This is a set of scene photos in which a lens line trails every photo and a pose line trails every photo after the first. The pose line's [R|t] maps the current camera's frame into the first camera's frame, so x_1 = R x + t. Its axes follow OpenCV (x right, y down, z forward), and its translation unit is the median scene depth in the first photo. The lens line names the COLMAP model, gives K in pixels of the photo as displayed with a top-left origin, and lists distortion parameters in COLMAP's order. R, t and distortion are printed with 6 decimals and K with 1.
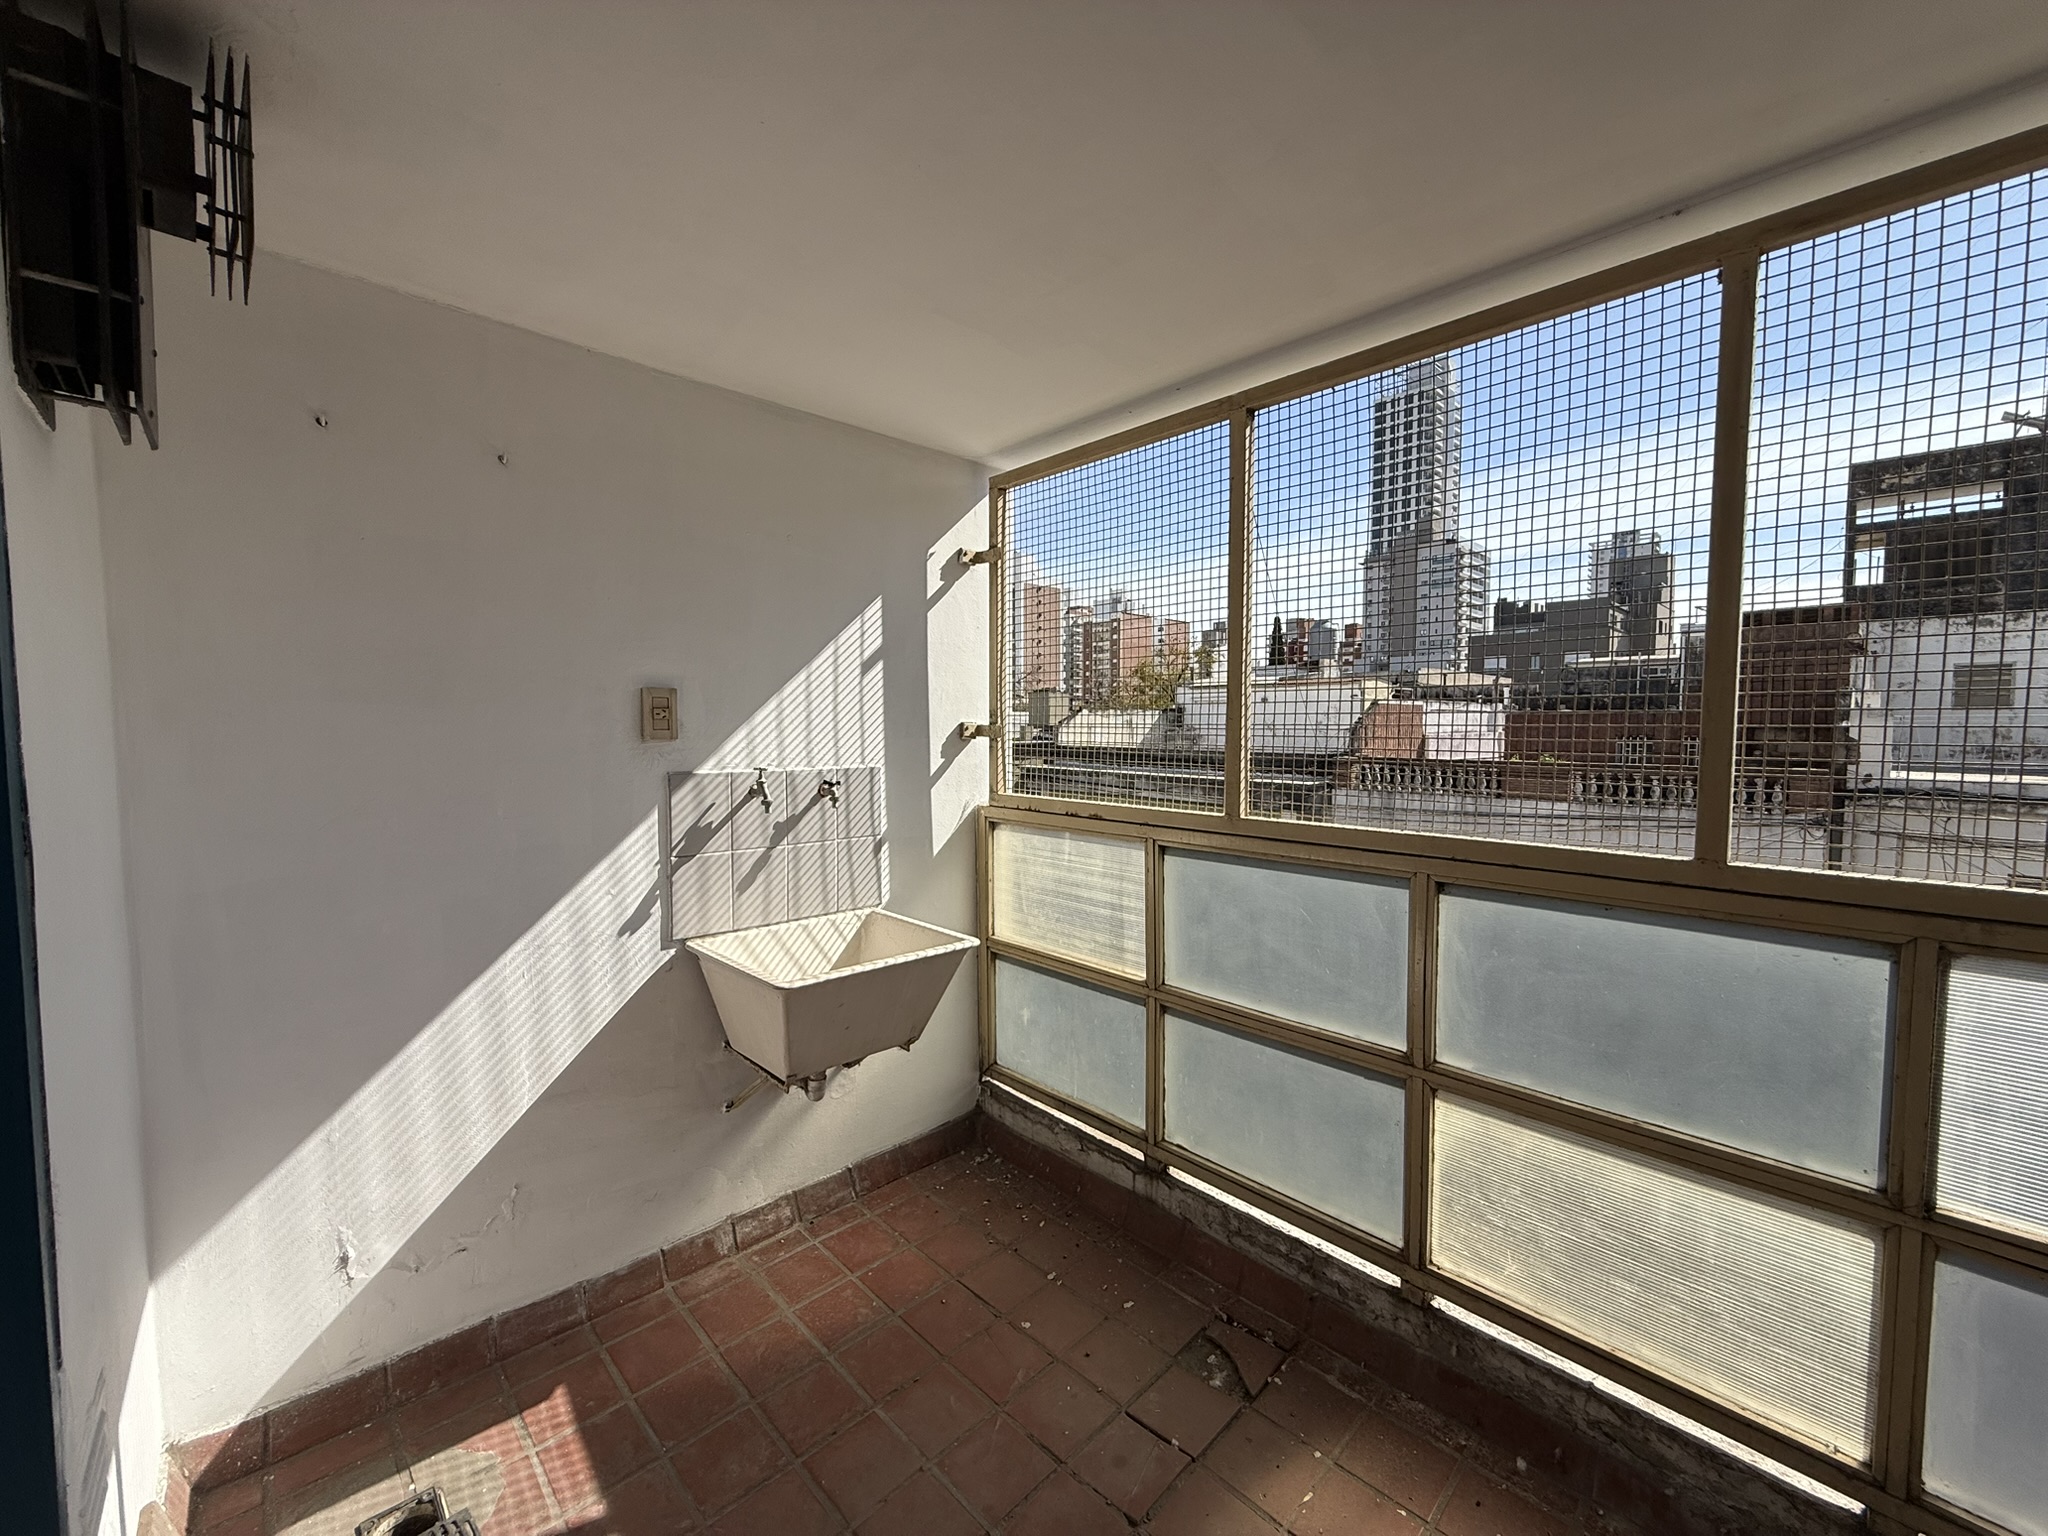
lens RADIAL K [[815.9, 0, 1025.9], [0, 815.9, 769.5], [0, 0, 1]] dist [0.003612, 0.000441]
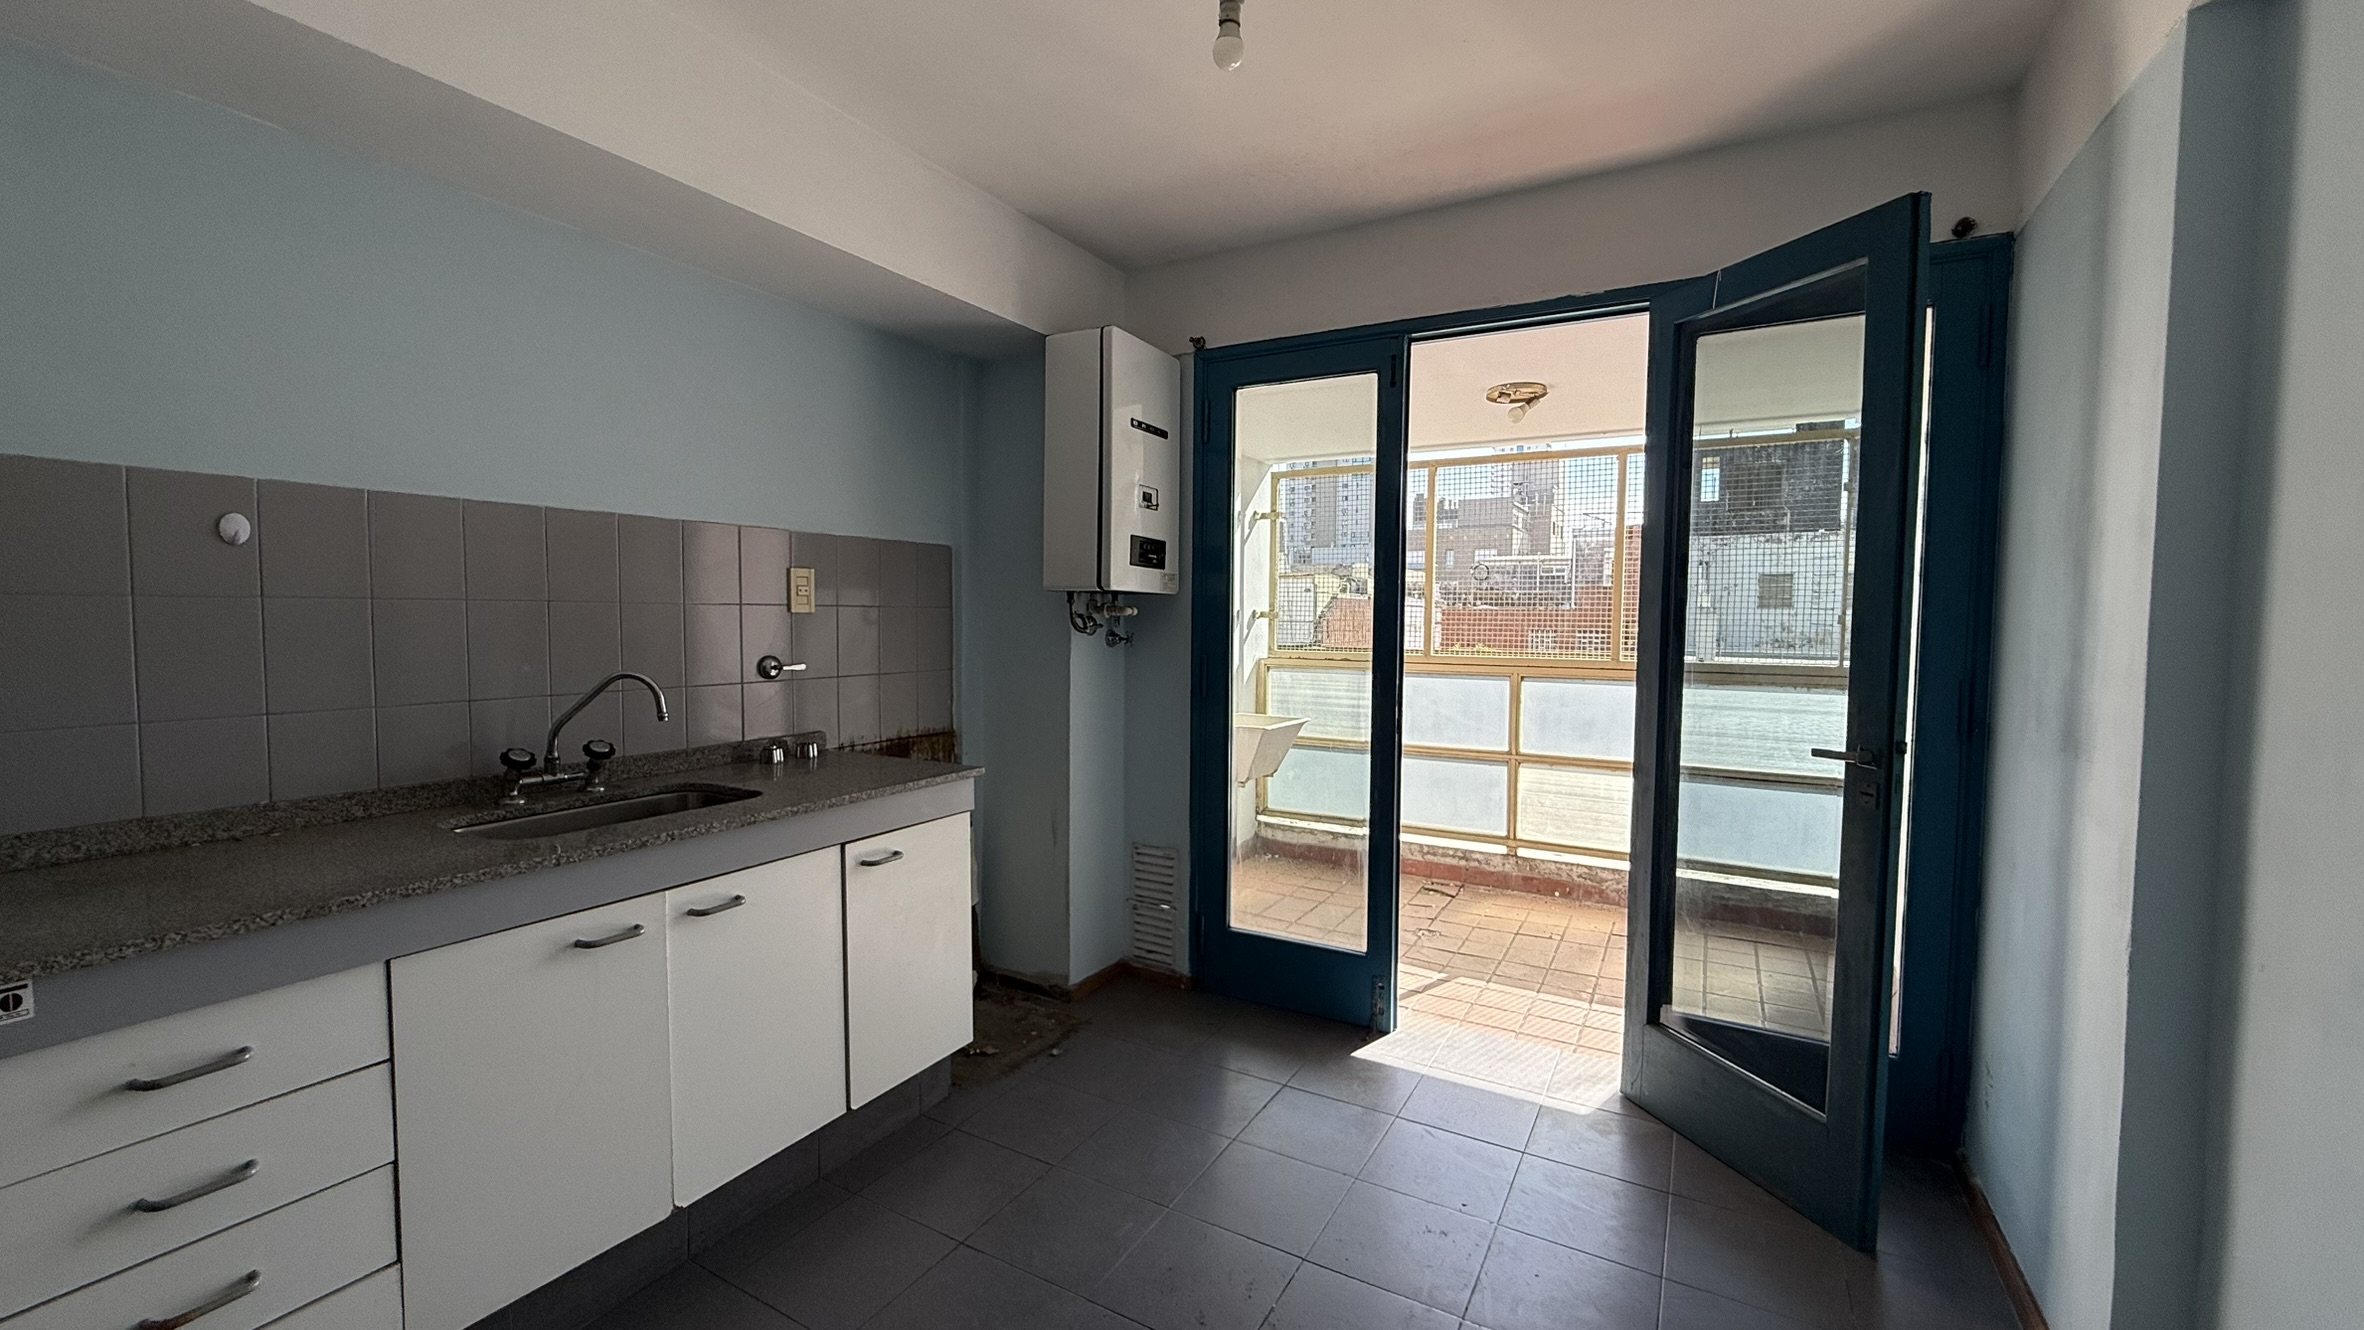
lens RADIAL K [[954.1, 0, 1181.3], [0, 954.1, 665.6], [0, 0, 1]] dist [-0.000071, 0.000032]
pose [[0.958519, -0.005927, 0.284968, -0.814751], [0.007044, 0.999971, -0.002897, 0.067365], [-0.284942, 0.004784, 0.958533, -0.916550]]
